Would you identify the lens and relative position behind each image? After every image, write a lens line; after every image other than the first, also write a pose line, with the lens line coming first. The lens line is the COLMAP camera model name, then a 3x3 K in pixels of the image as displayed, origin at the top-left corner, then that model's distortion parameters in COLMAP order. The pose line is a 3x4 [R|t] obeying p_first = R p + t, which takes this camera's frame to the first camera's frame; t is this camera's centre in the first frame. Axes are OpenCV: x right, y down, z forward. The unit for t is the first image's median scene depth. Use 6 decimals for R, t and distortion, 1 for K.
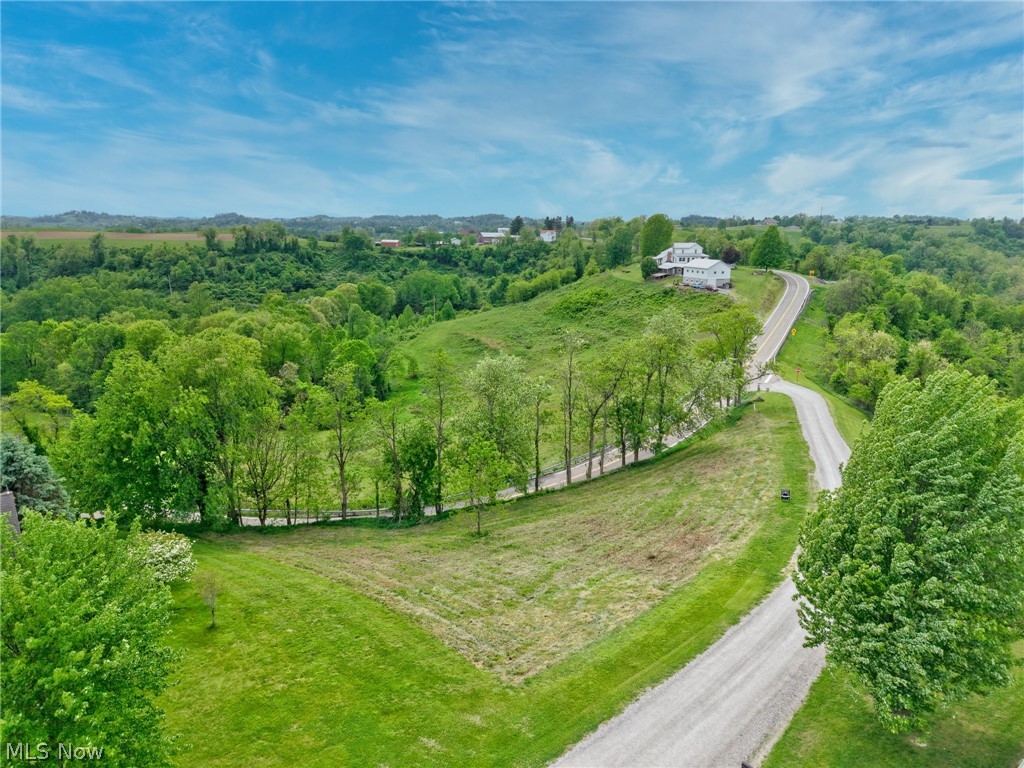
lens RADIAL K [[677.0, 0, 512.0], [0, 677.0, 384.0], [0, 0, 1]] dist [0.028831, -0.024995]
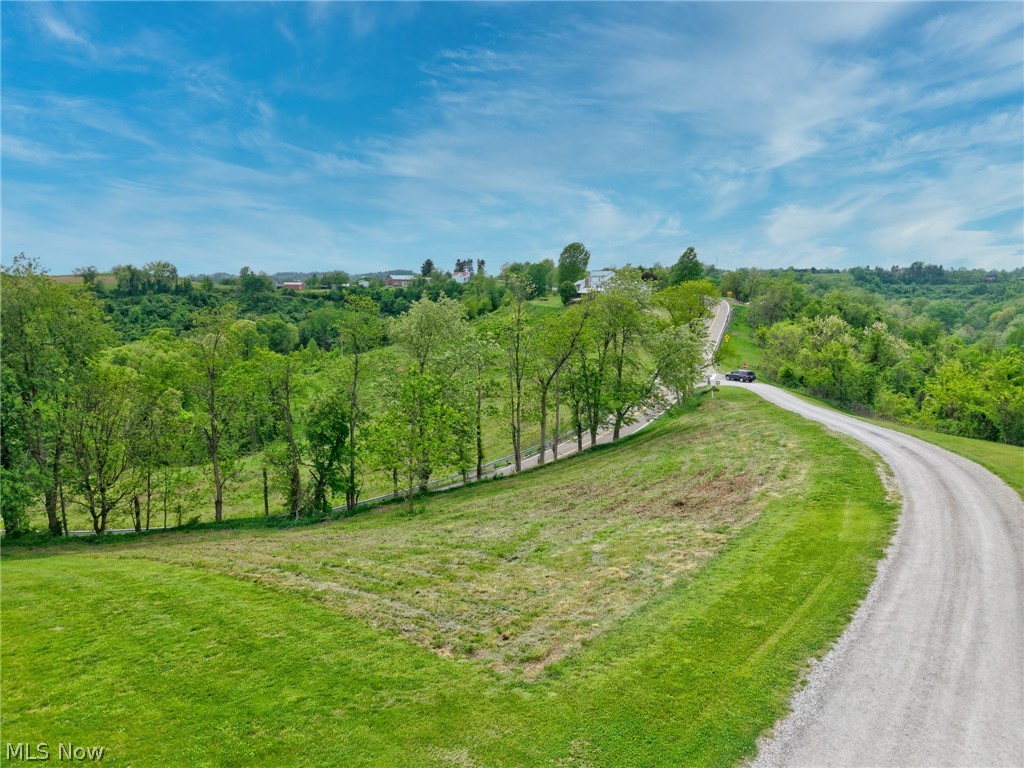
lens RADIAL K [[677.0, 0, 512.0], [0, 677.0, 384.0], [0, 0, 1]] dist [0.028831, -0.024995]
pose [[0.991087, -0.023758, 0.131078, -0.024775], [0.034385, 0.996248, -0.079414, 0.107300], [-0.128699, 0.083213, 0.988186, 0.202796]]
